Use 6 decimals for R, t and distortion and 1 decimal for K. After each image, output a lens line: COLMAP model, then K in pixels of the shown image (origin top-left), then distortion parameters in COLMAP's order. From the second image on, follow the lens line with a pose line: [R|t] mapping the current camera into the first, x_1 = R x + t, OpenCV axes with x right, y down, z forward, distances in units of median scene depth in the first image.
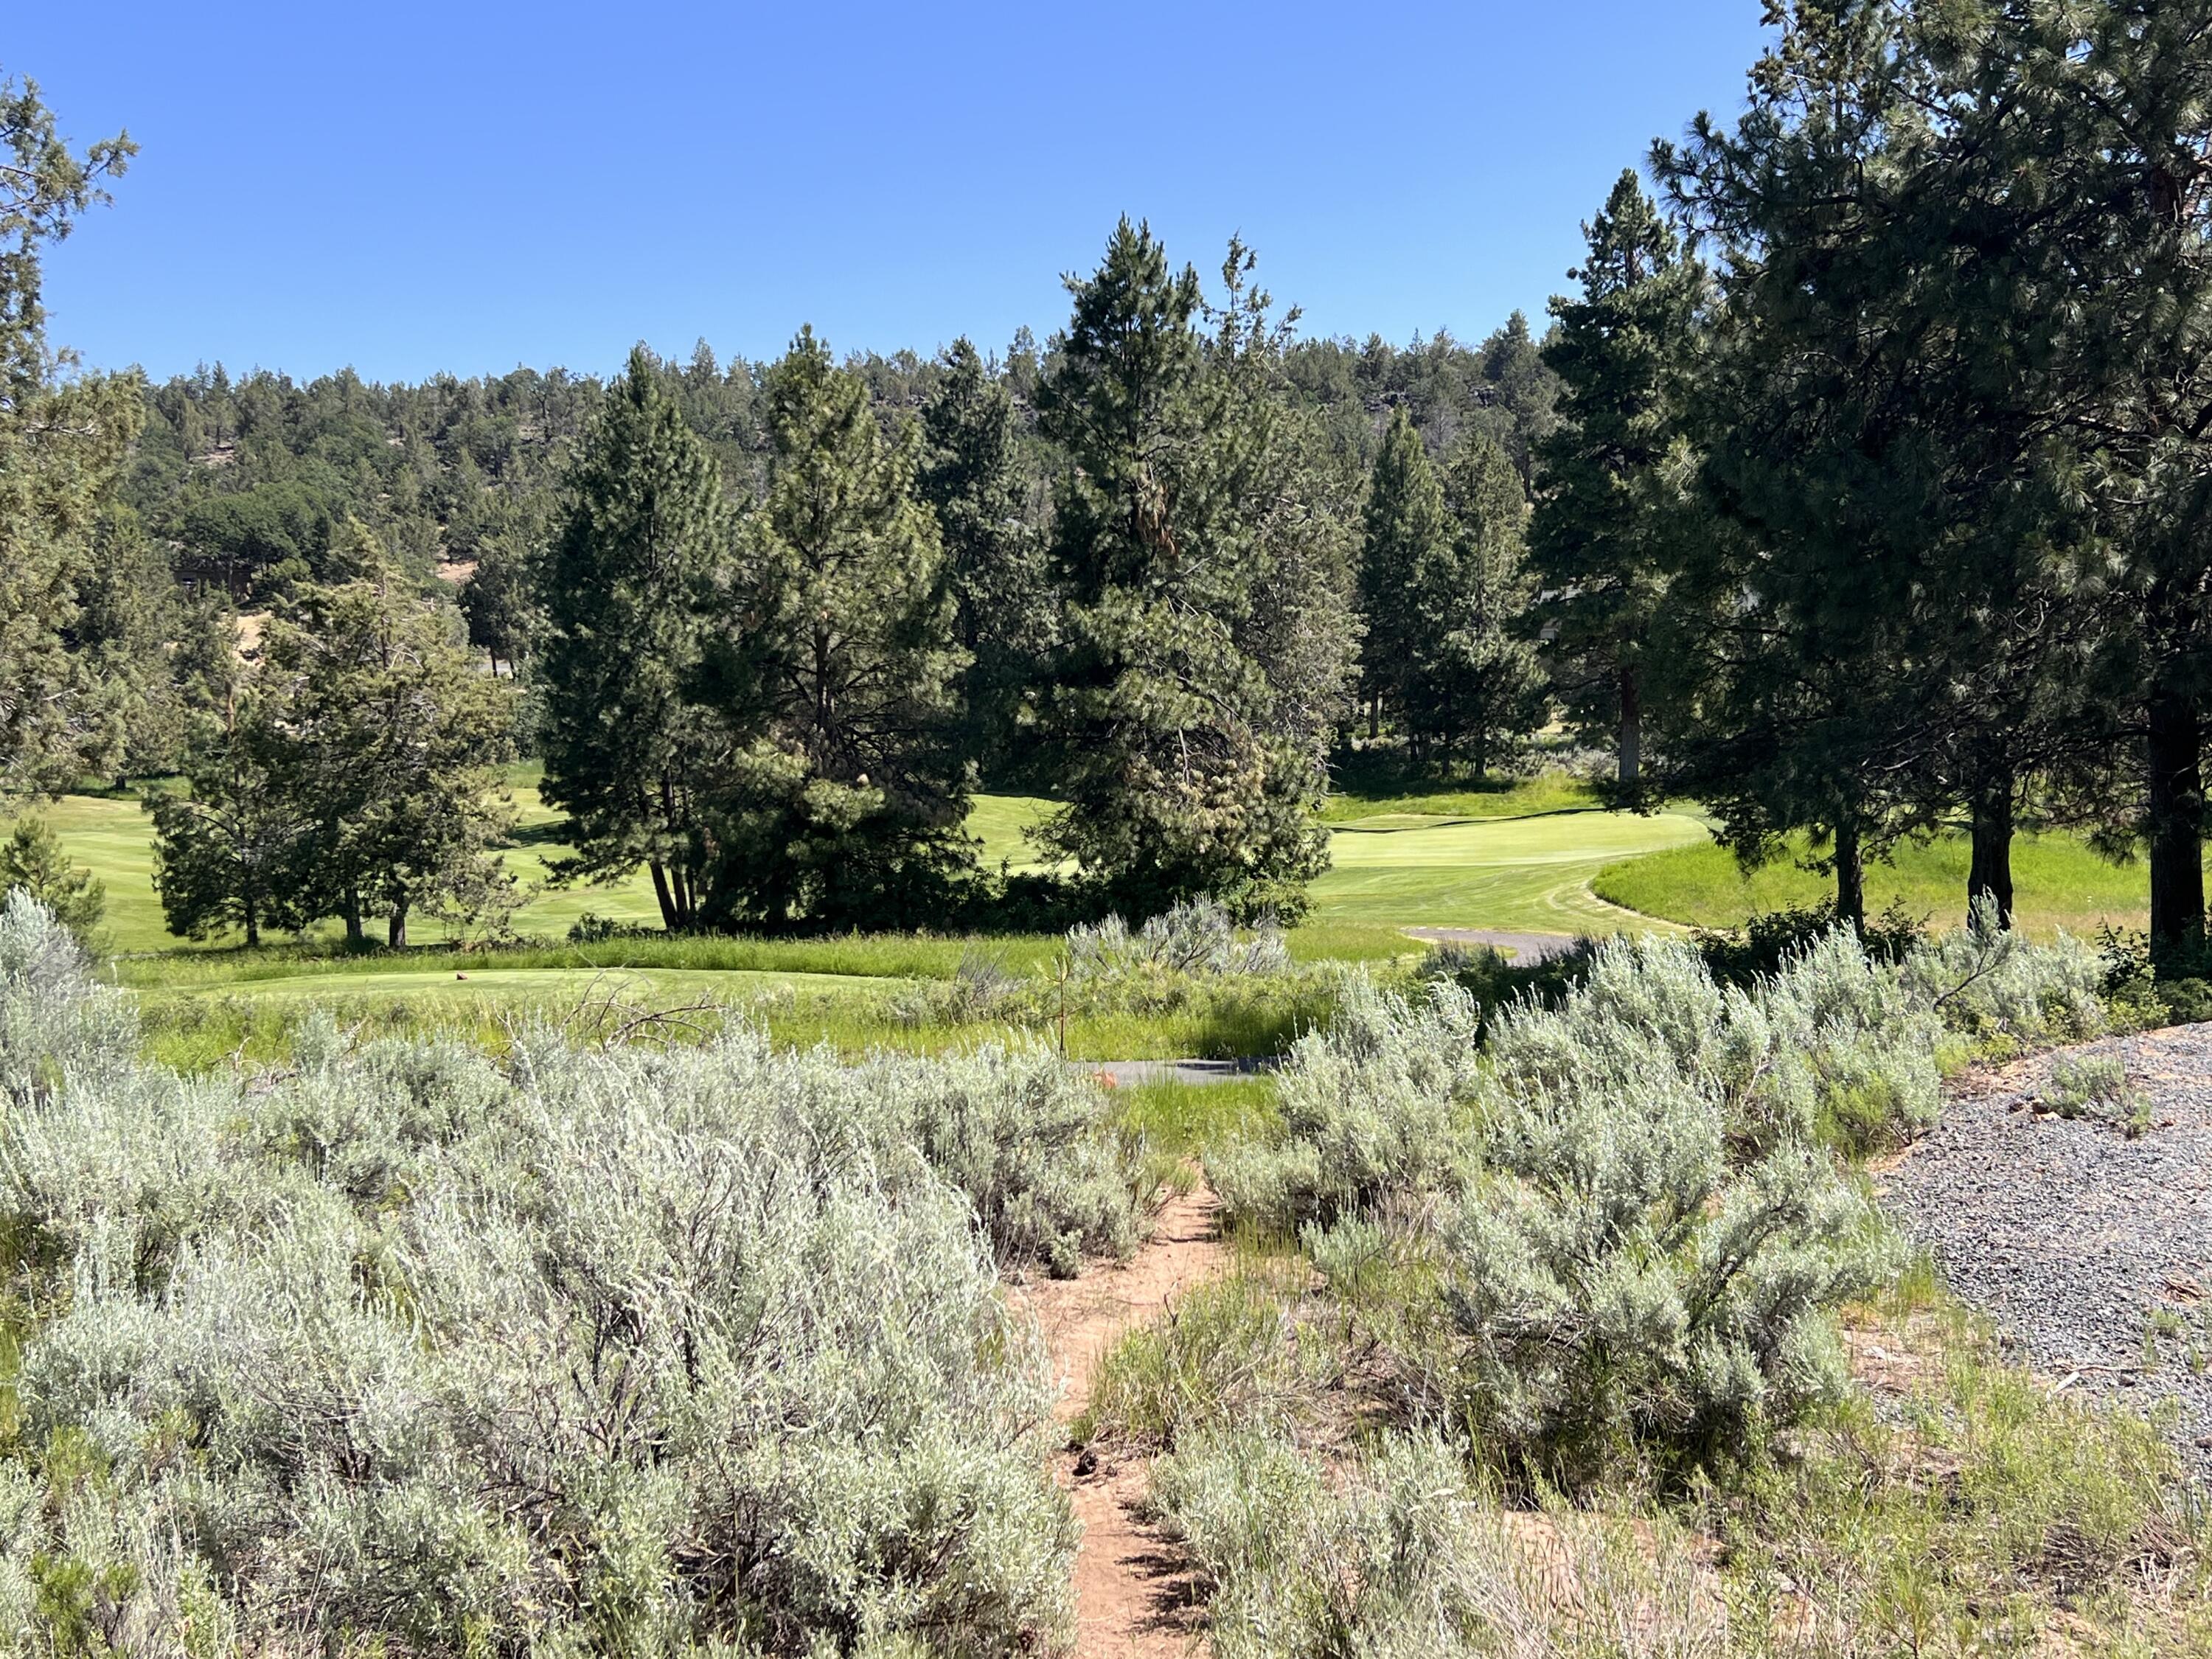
lens RADIAL K [[2468.8, 0, 1117.9], [0, 2468.8, 846.2], [0, 0, 1]] dist [0.143120, 0.000000]
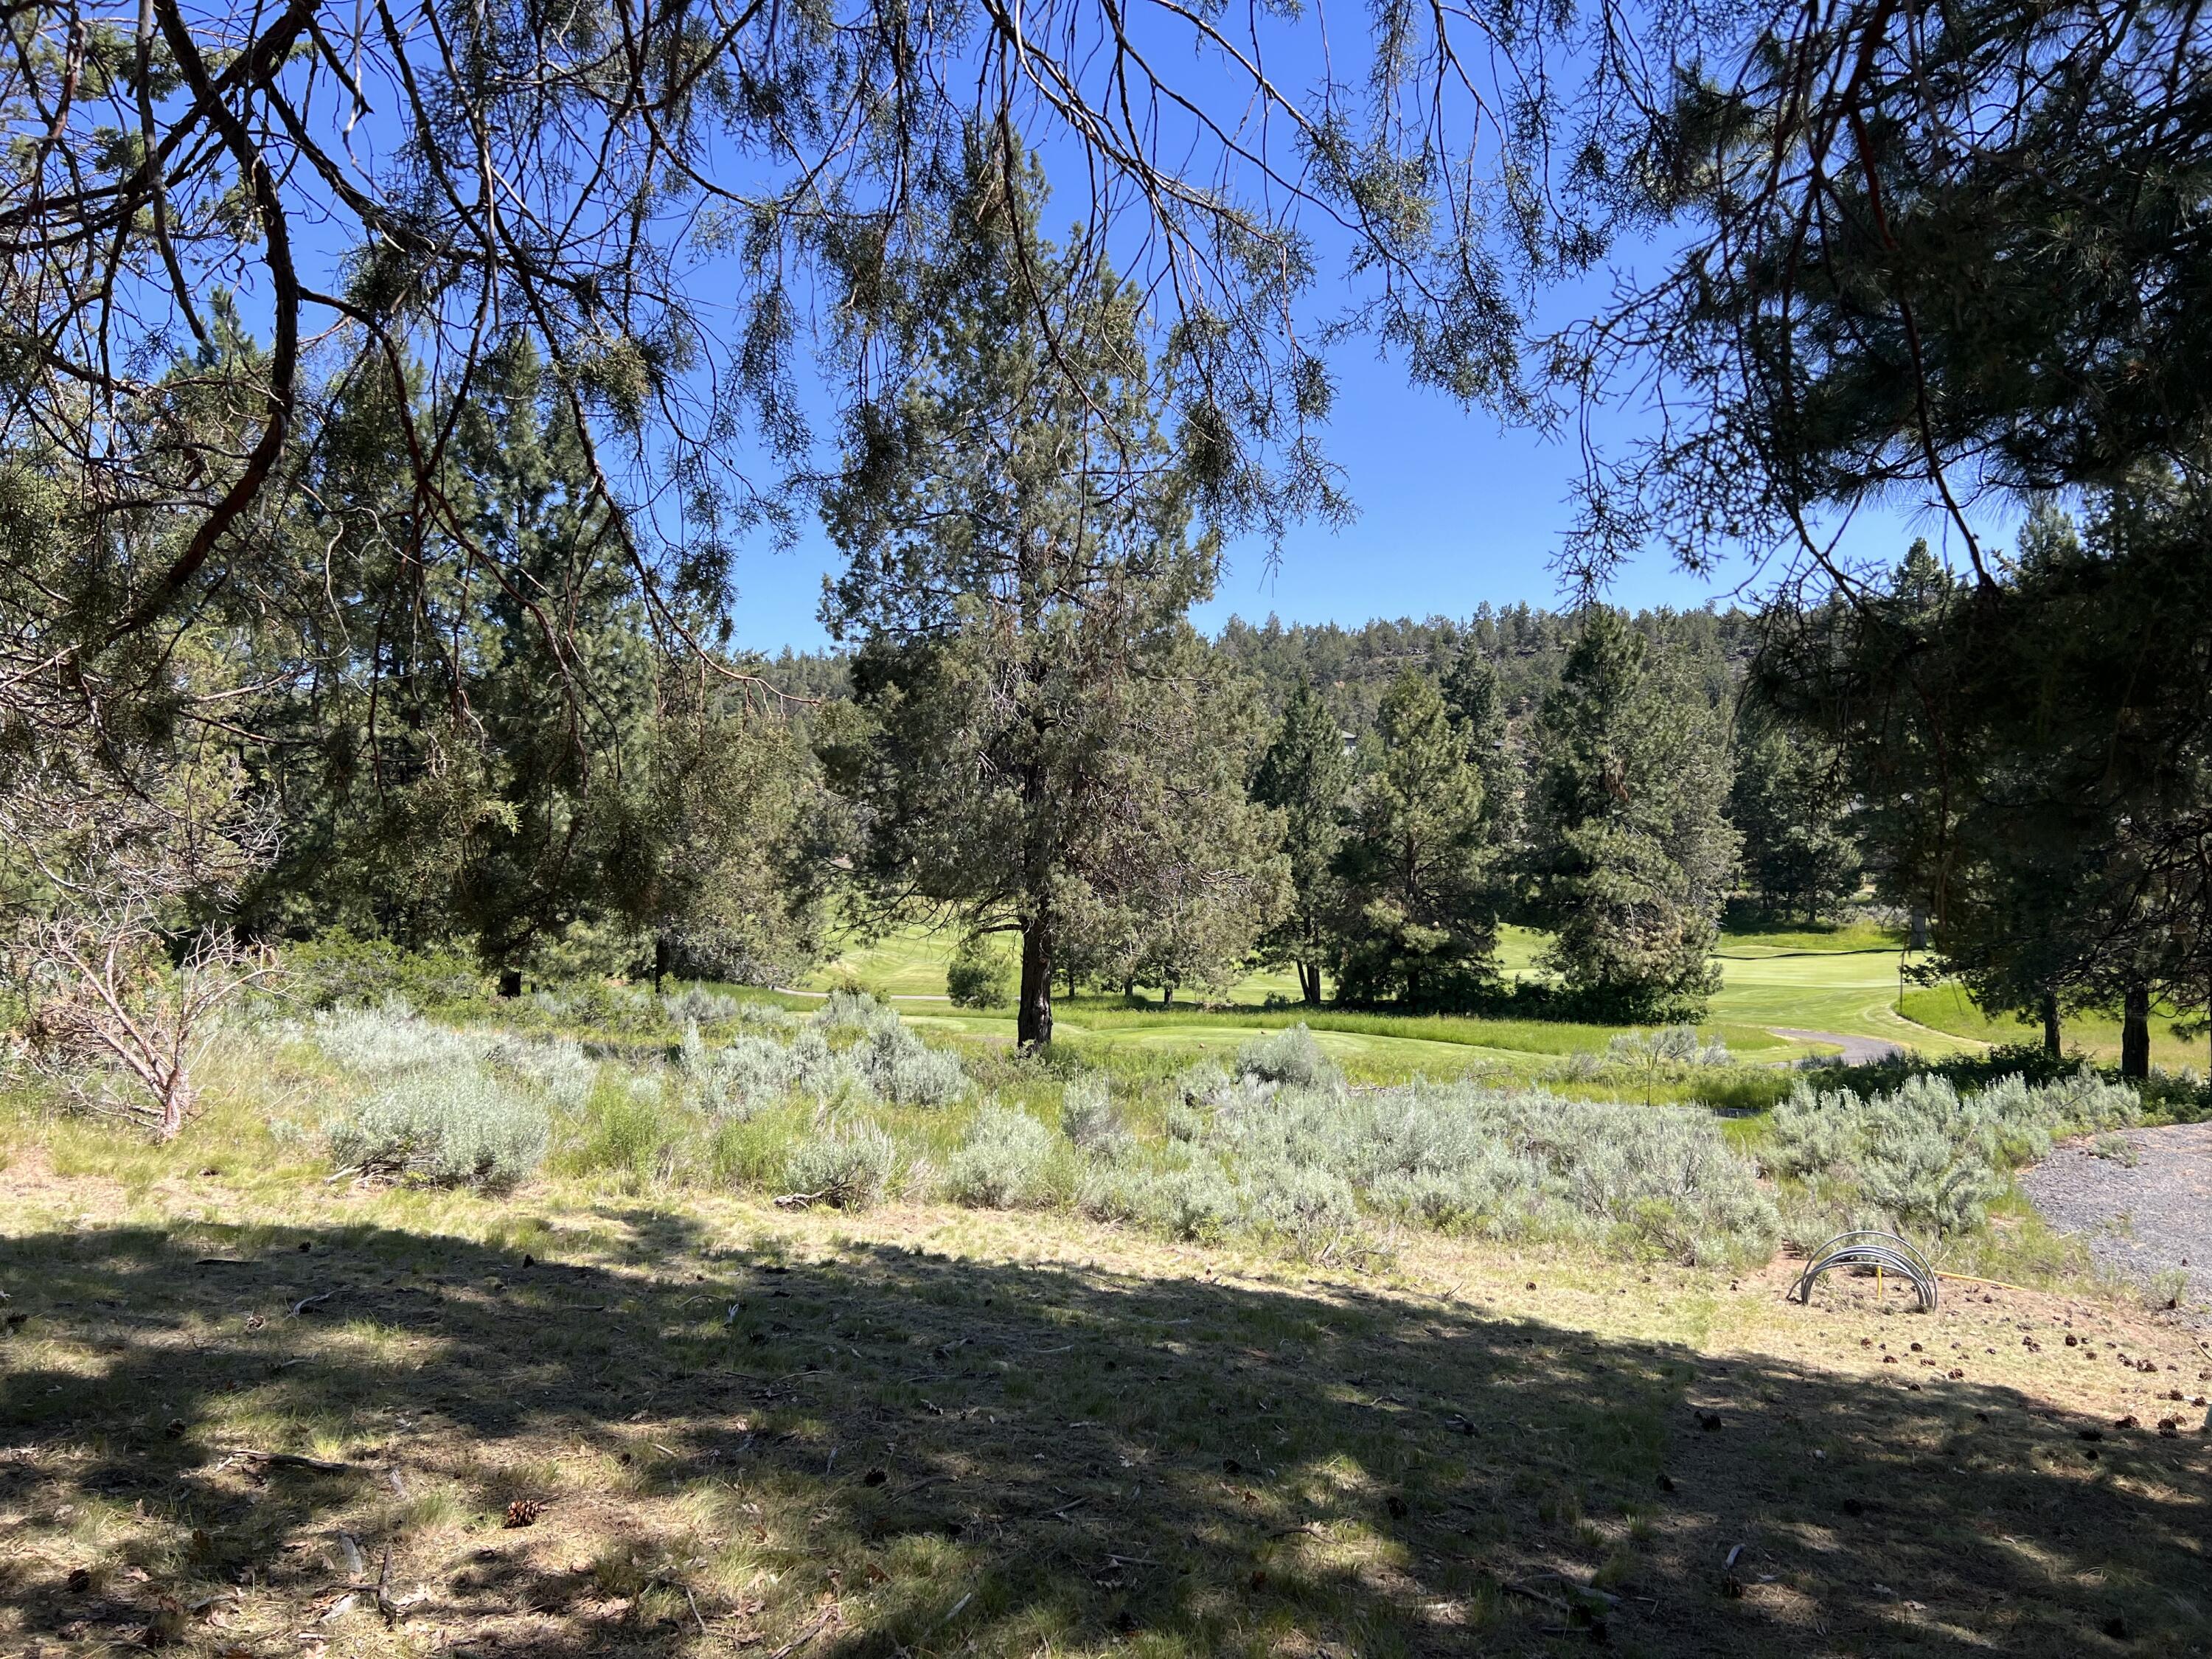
lens RADIAL K [[1633.5, 0, 1112.3], [0, 1633.5, 822.5], [0, 0, 1]] dist [0.059157, -0.062404]
pose [[0.967908, 0.023067, -0.250243, -0.036157], [-0.039961, 0.997236, -0.062638, -0.016901], [0.248107, 0.070628, 0.966155, -0.175211]]
